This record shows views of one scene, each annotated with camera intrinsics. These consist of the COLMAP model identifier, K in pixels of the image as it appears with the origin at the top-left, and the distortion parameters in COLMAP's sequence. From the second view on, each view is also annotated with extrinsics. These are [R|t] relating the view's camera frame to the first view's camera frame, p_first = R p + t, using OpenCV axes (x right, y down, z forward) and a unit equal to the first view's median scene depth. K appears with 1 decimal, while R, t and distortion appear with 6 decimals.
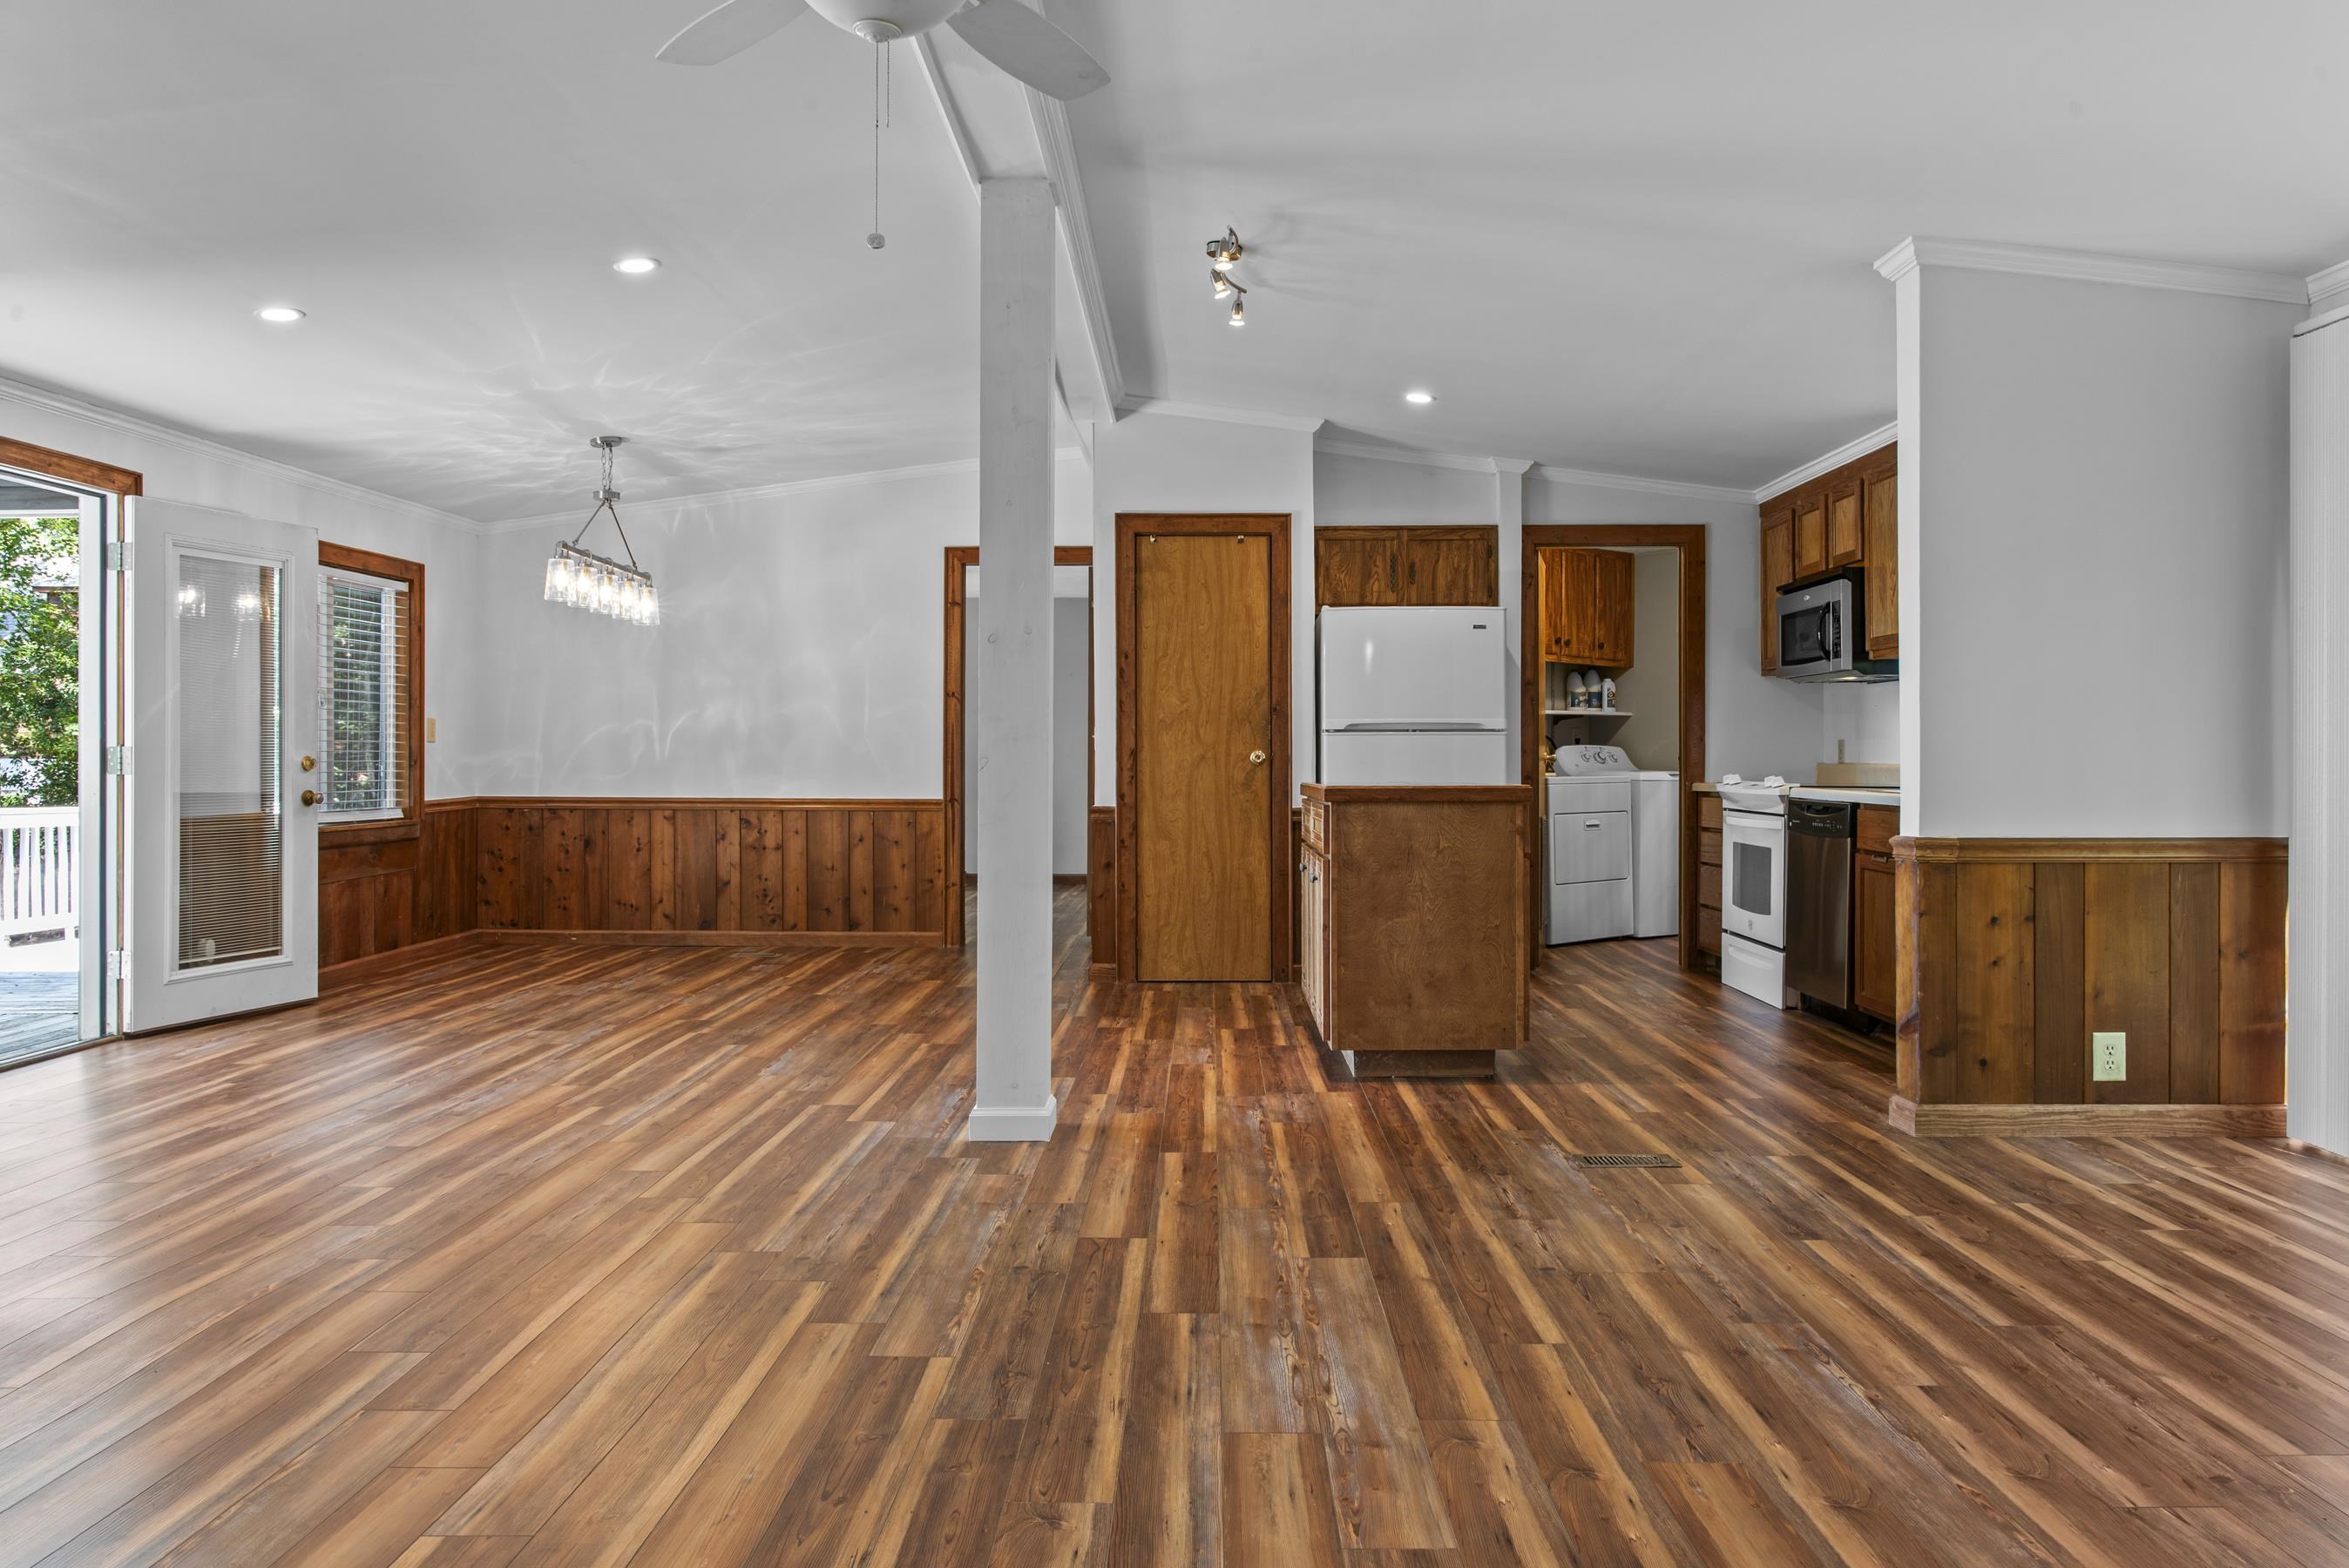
lens RADIAL K [[1560.3, 0, 1210.4], [0, 1560.3, 760.2], [0, 0, 1]] dist [0.003185, 0.001041]
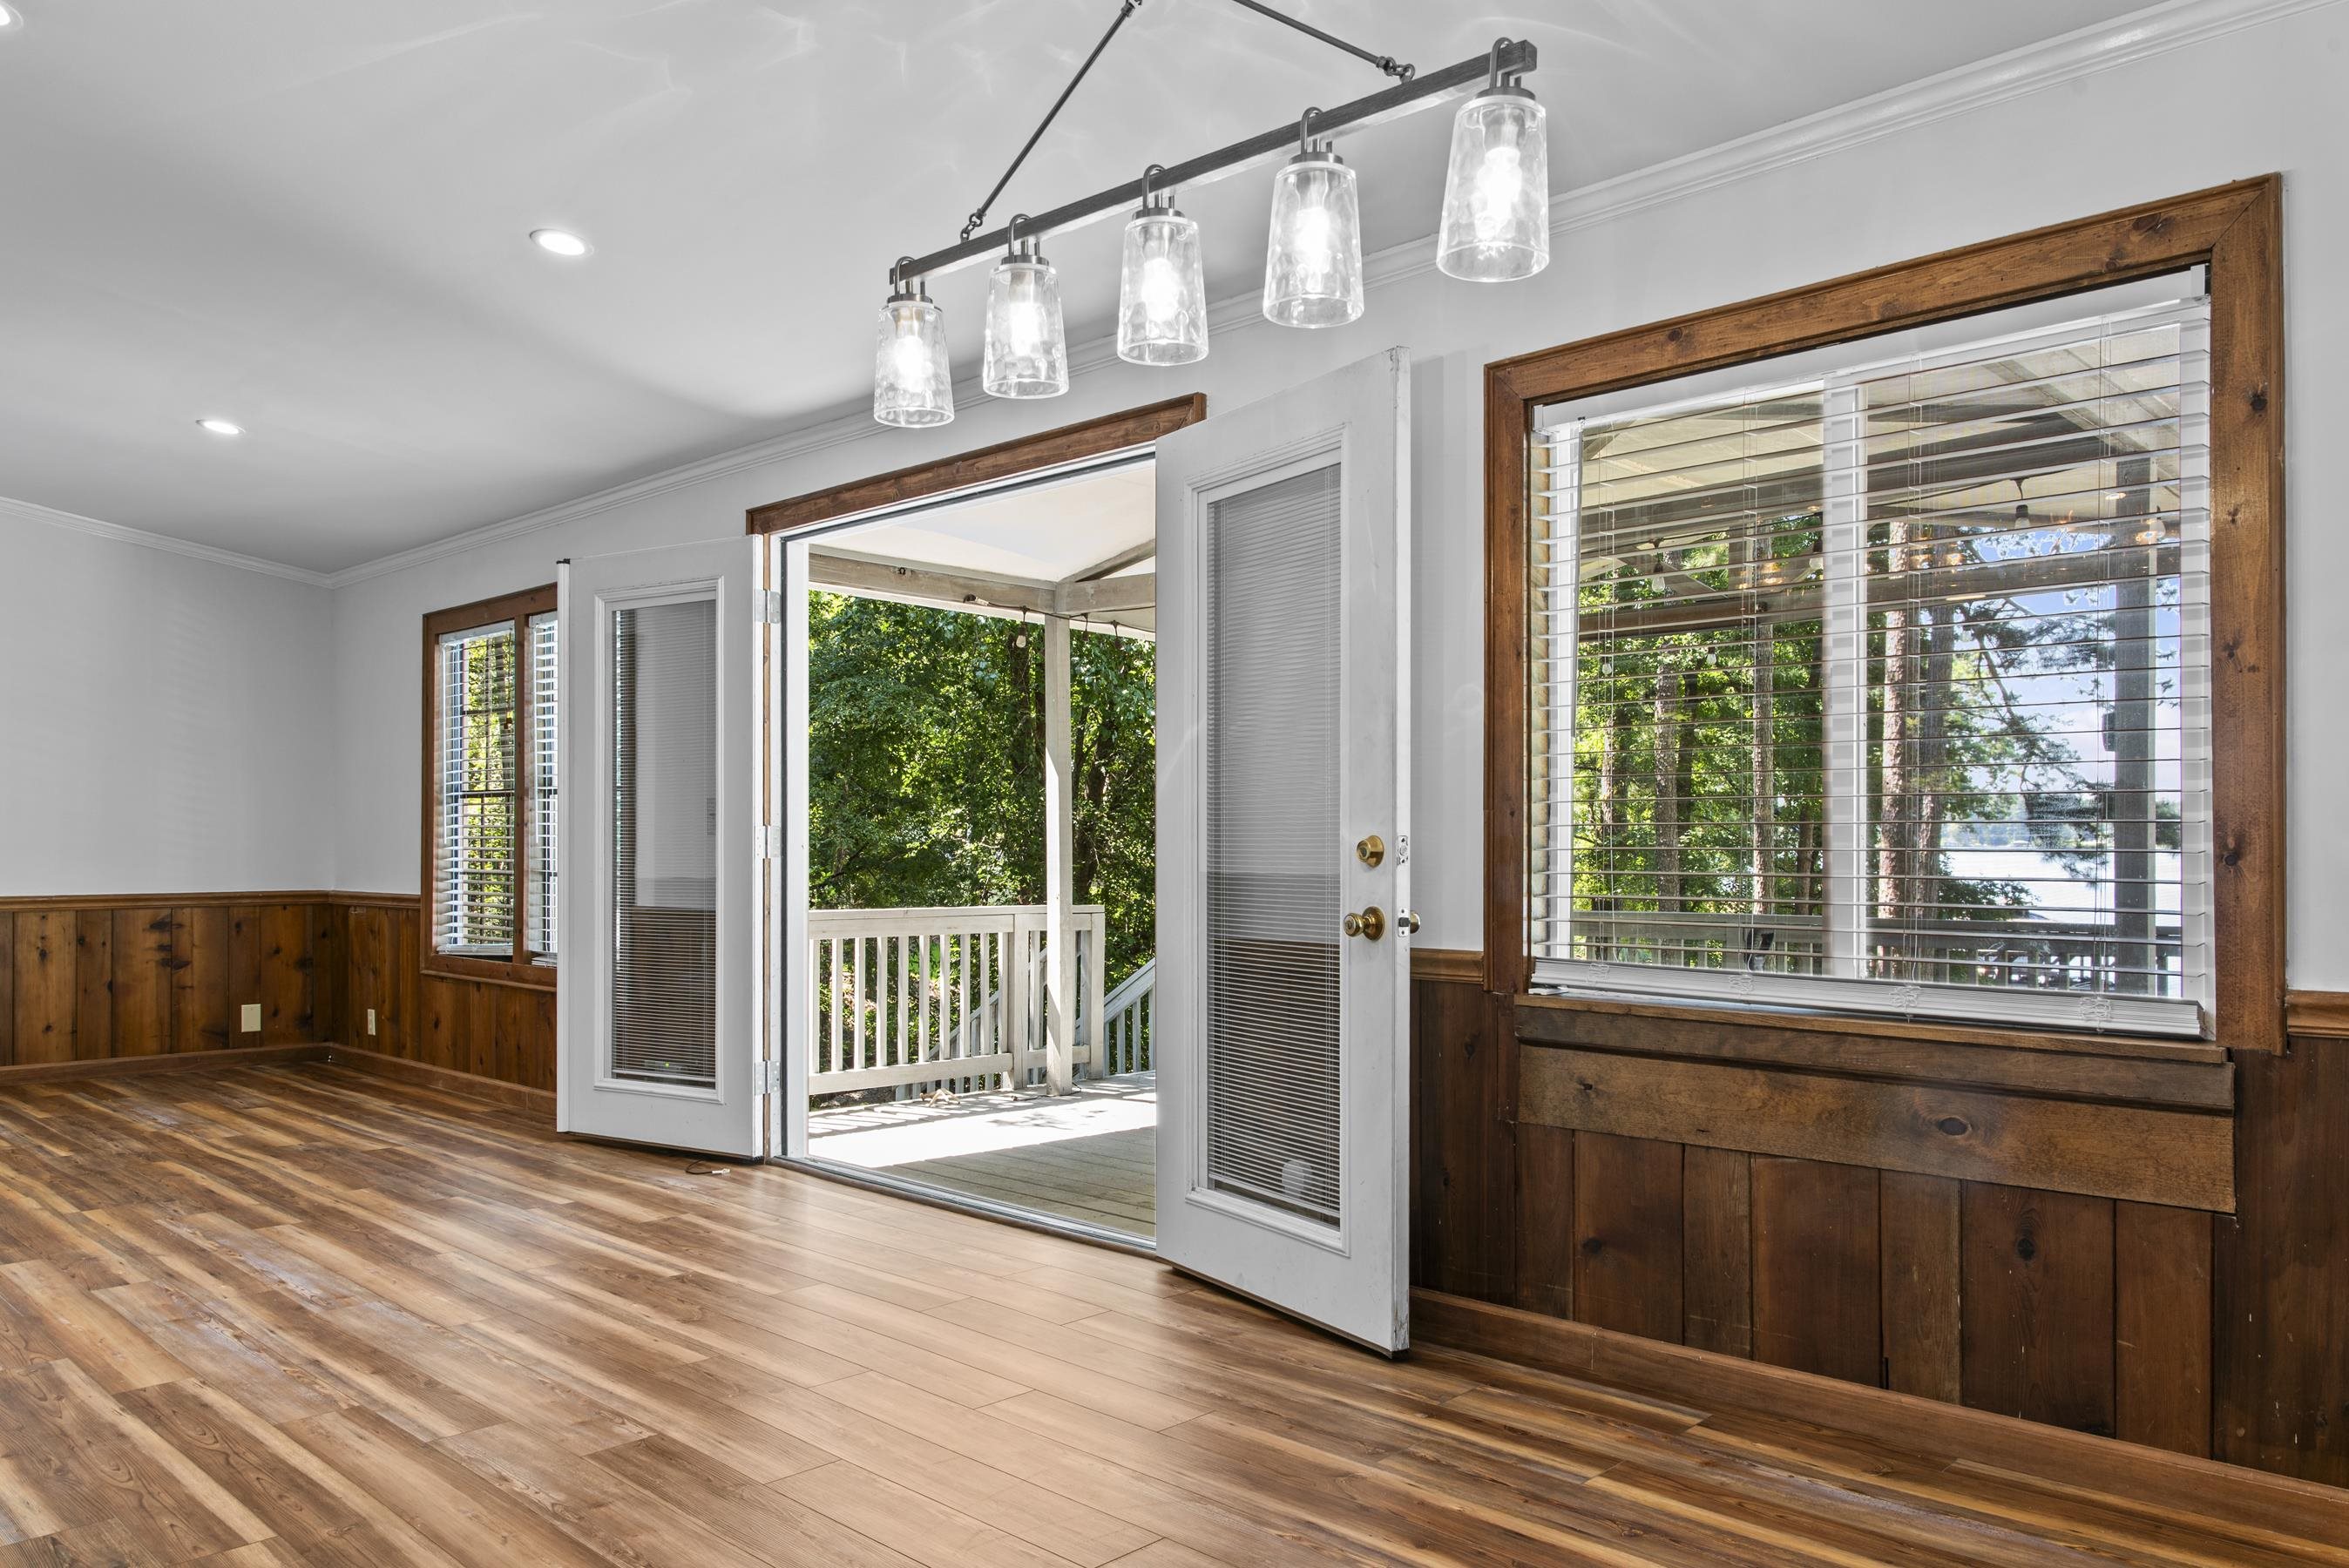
lens RADIAL K [[1618.3, 0, 1174.6], [0, 1618.3, 849.4], [0, 0, 1]] dist [-0.000880, -0.007350]
pose [[-0.694474, 0.006684, -0.719487, -0.158976], [-0.000784, 0.999949, 0.010046, -0.003058], [0.719517, 0.007541, -0.694434, 1.154970]]
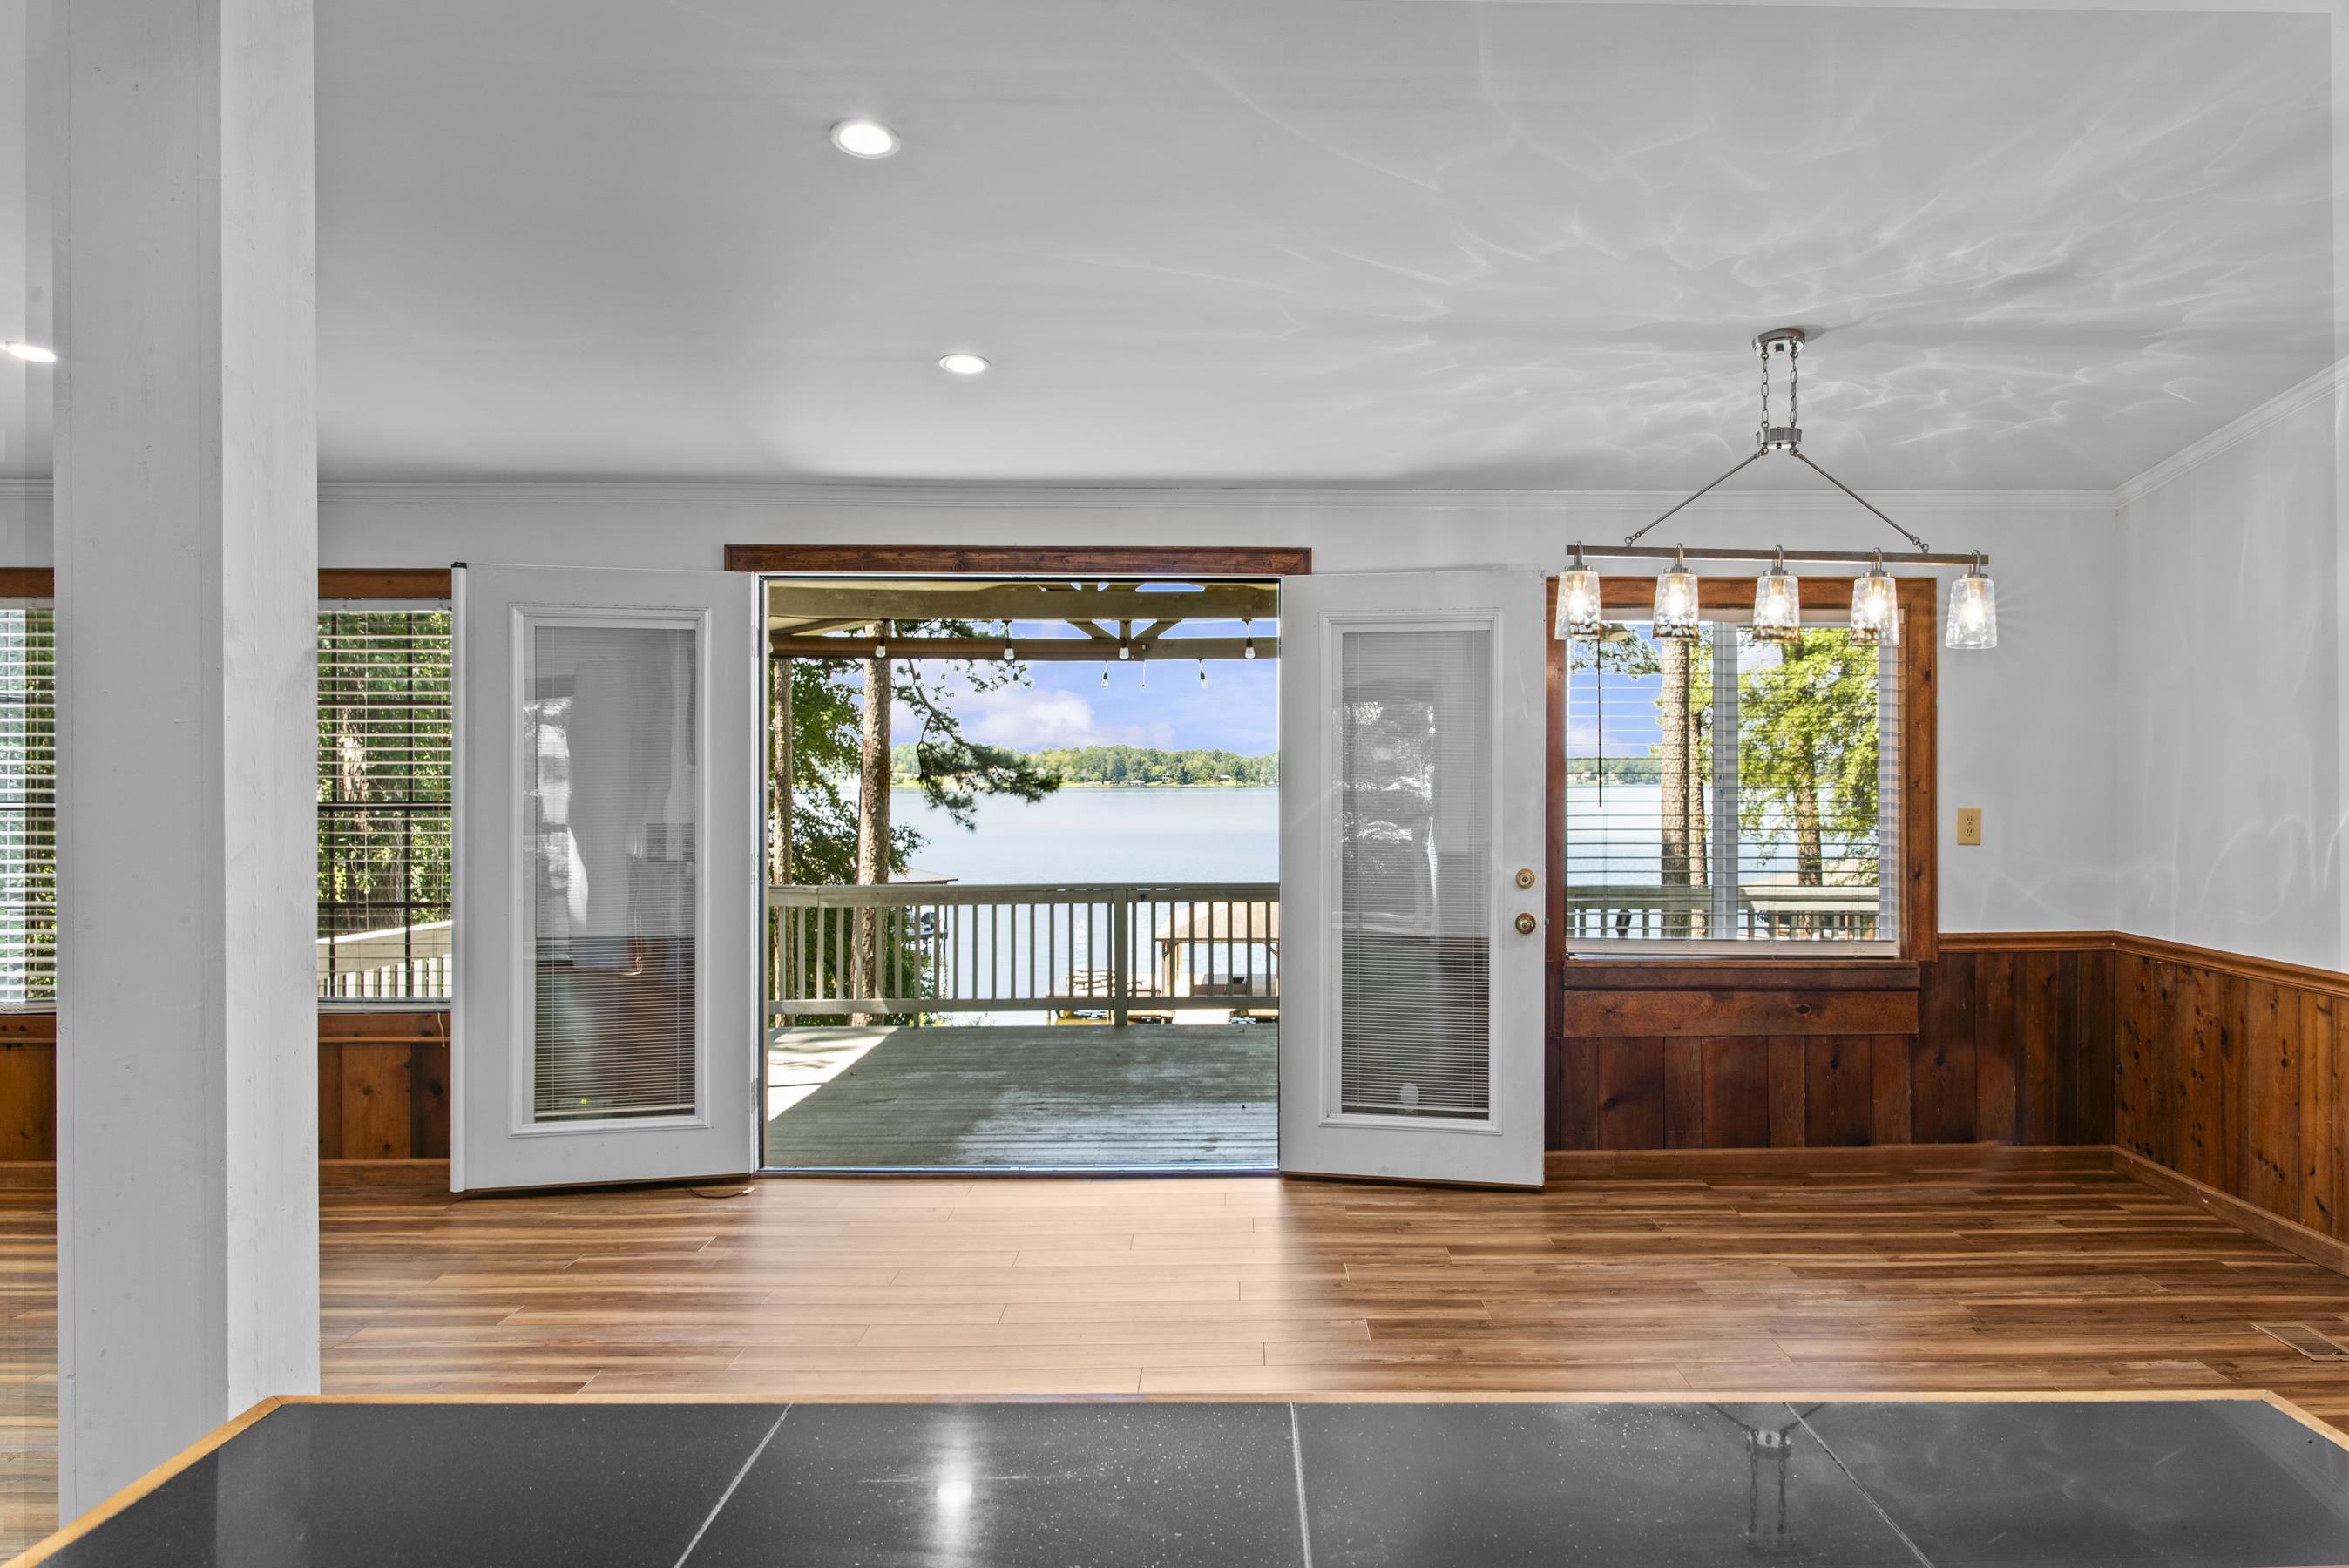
lens RADIAL K [[1660.4, 0, 1202.3], [0, 1660.4, 759.2], [0, 0, 1]] dist [0.001385, -0.001157]
pose [[0.036988, -0.005817, -0.999299, 0.209746], [-0.008616, 0.999944, -0.006139, -0.044914], [0.999279, 0.008837, 0.036936, 0.720486]]
